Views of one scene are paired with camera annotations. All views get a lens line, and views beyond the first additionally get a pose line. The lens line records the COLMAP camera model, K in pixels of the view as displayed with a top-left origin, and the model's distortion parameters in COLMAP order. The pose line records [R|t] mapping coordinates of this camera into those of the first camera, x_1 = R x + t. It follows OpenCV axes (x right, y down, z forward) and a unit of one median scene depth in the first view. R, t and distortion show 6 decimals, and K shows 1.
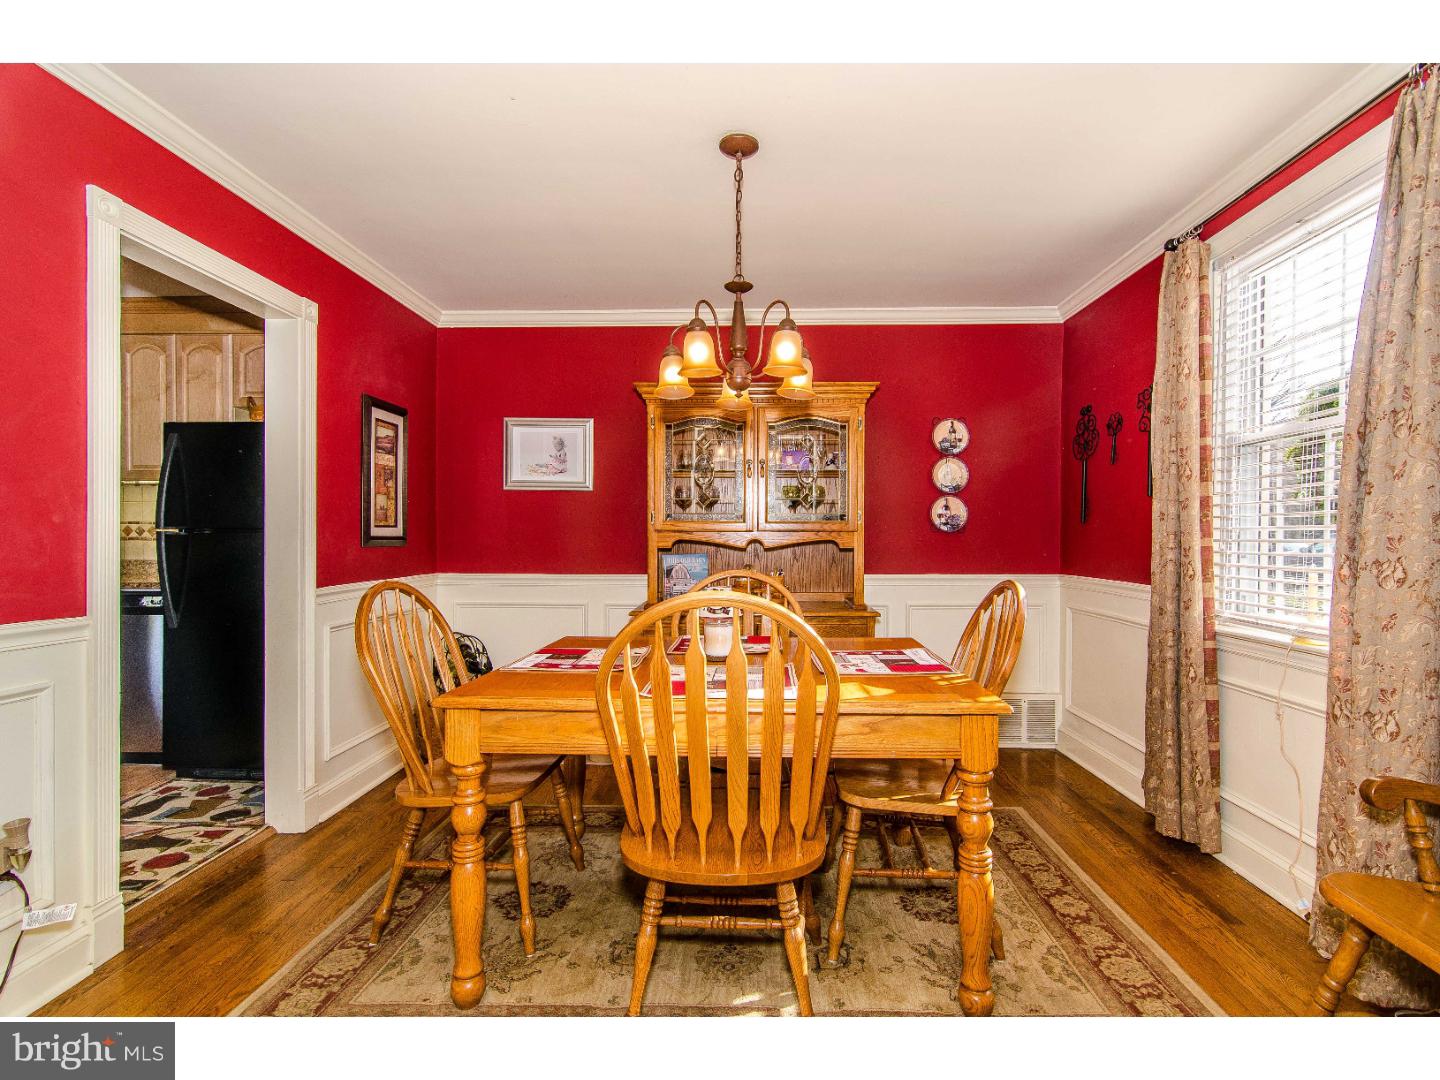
lens RADIAL K [[688.8, 0, 737.6], [0, 688.8, 543.3], [0, 0, 1]] dist [-0.001637, -0.000350]
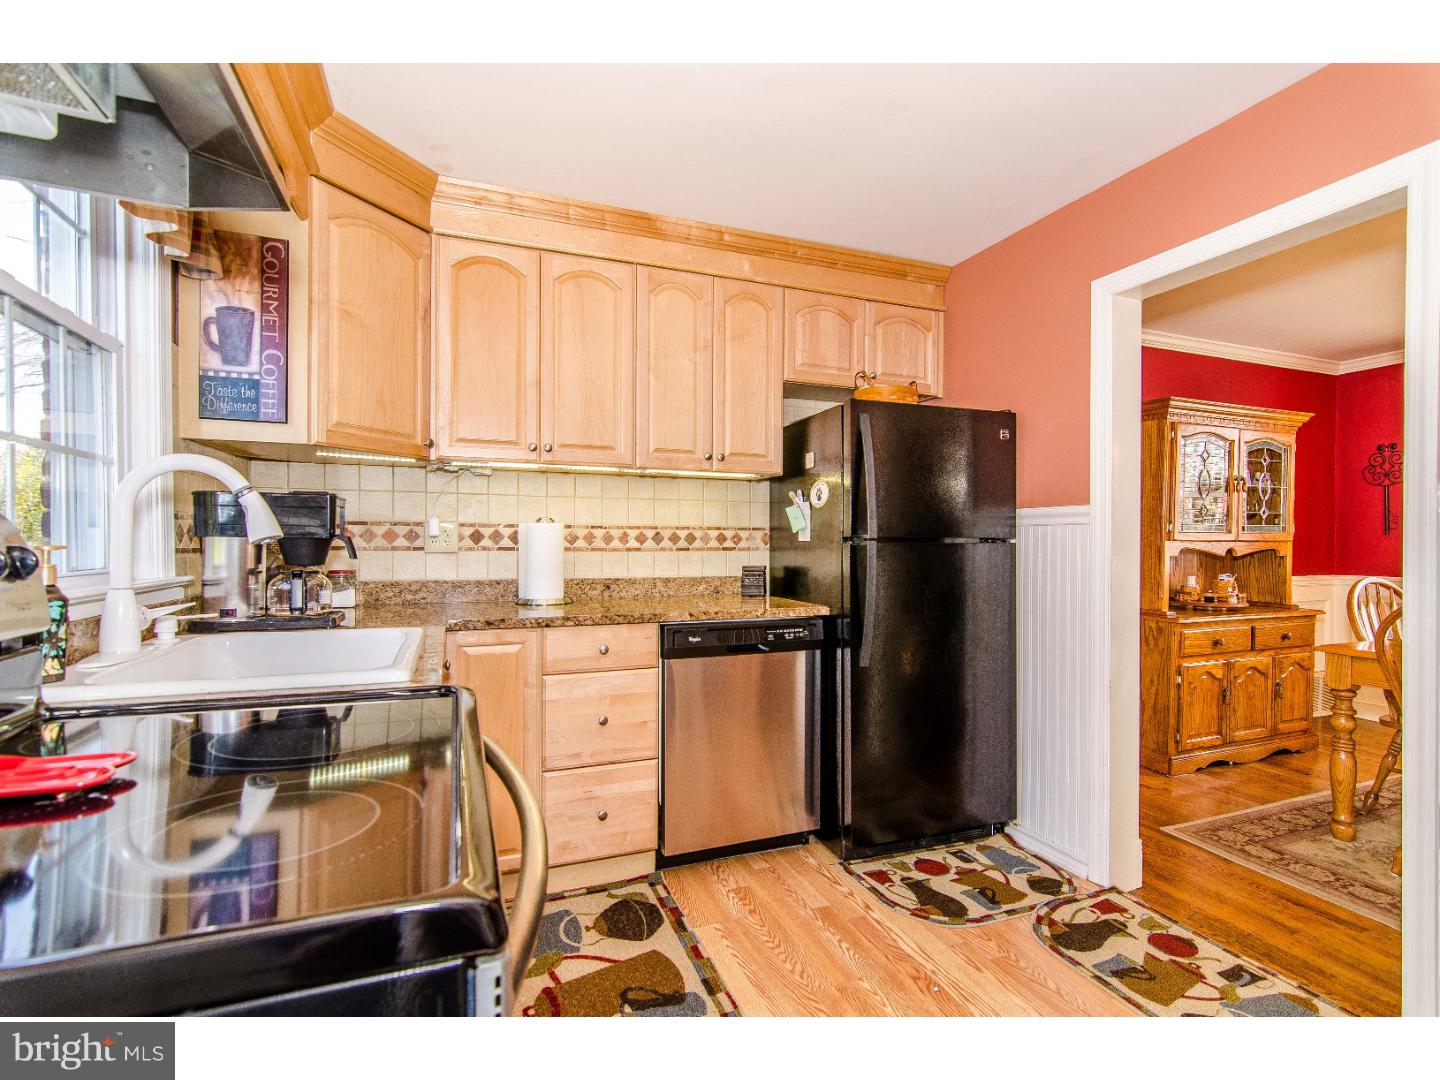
lens RADIAL K [[688.8, 0, 737.6], [0, 688.8, 543.3], [0, 0, 1]] dist [-0.001637, -0.000350]
pose [[0.916979, 0.000037, 0.398934, -1.397515], [0.000983, 0.999997, -0.002354, -0.015614], [-0.398933, 0.002551, 0.916976, 0.384376]]
